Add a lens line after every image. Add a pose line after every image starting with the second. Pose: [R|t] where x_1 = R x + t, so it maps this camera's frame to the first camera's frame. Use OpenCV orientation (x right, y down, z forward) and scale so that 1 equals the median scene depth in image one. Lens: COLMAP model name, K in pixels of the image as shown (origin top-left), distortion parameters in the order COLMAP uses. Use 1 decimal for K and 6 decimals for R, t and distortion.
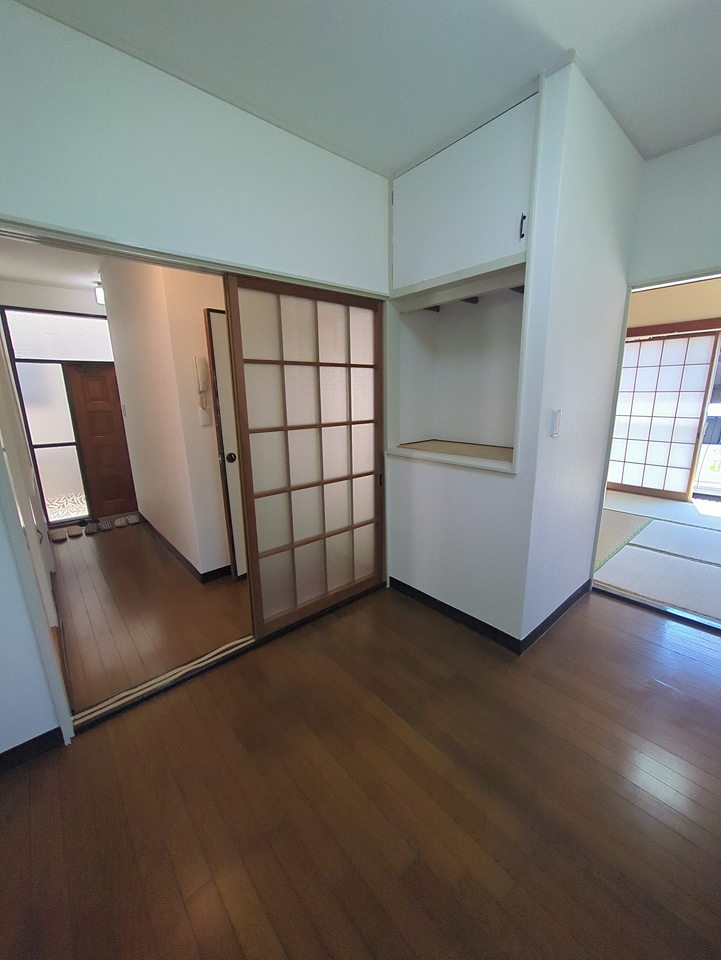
lens RADIAL K [[379.1, 0, 361.1], [0, 379.1, 479.1], [0, 0, 1]] dist [-0.001084, 0.000257]
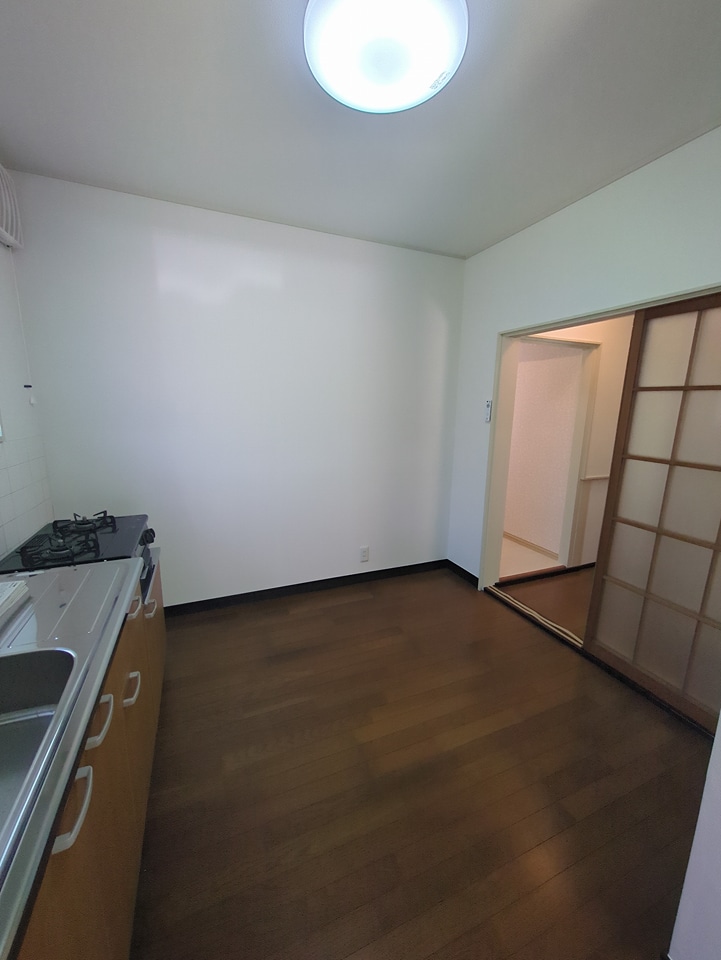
lens RADIAL K [[379.1, 0, 361.1], [0, 379.1, 479.1], [0, 0, 1]] dist [-0.001084, 0.000257]
pose [[-0.321157, 0.186830, -0.928414, 0.924295], [-0.225754, 0.936982, 0.266647, -0.183033], [0.919724, 0.295229, -0.258741, 0.634625]]
